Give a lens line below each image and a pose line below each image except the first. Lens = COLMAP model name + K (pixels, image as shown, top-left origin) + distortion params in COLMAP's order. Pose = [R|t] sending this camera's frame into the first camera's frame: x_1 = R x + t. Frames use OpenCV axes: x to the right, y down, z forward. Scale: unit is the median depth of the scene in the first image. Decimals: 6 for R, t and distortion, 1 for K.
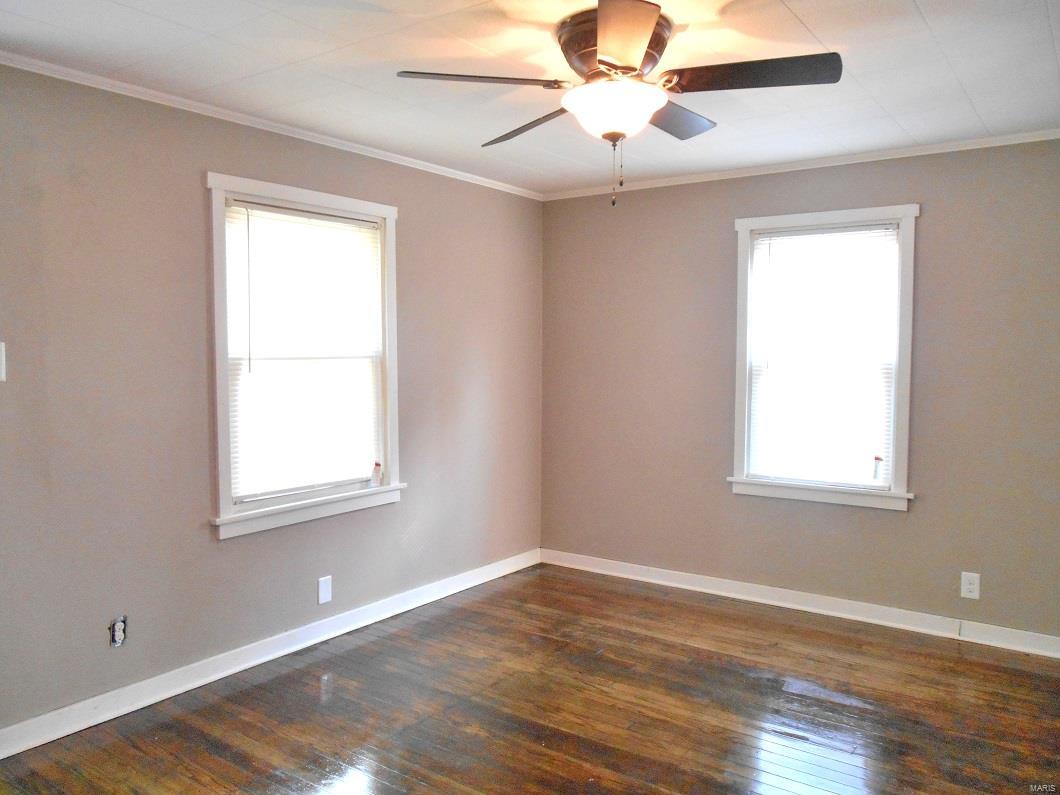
lens RADIAL K [[818.2, 0, 530.0], [0, 818.2, 397.5], [0, 0, 1]] dist [-0.026820, 0.005004]
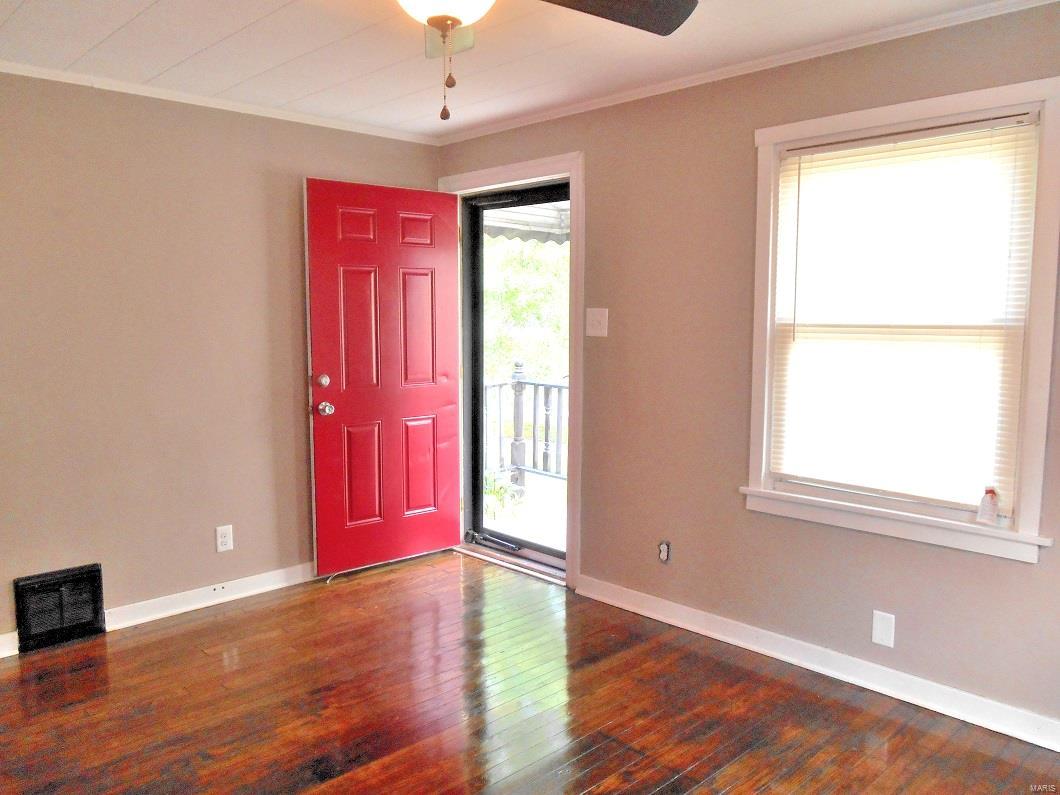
lens RADIAL K [[818.2, 0, 530.0], [0, 818.2, 397.5], [0, 0, 1]] dist [-0.026820, 0.005004]
pose [[-0.173290, 0.101747, -0.979601, 0.551824], [-0.059644, 0.991739, 0.113559, -0.049351], [0.983063, 0.078106, -0.165790, 0.804888]]
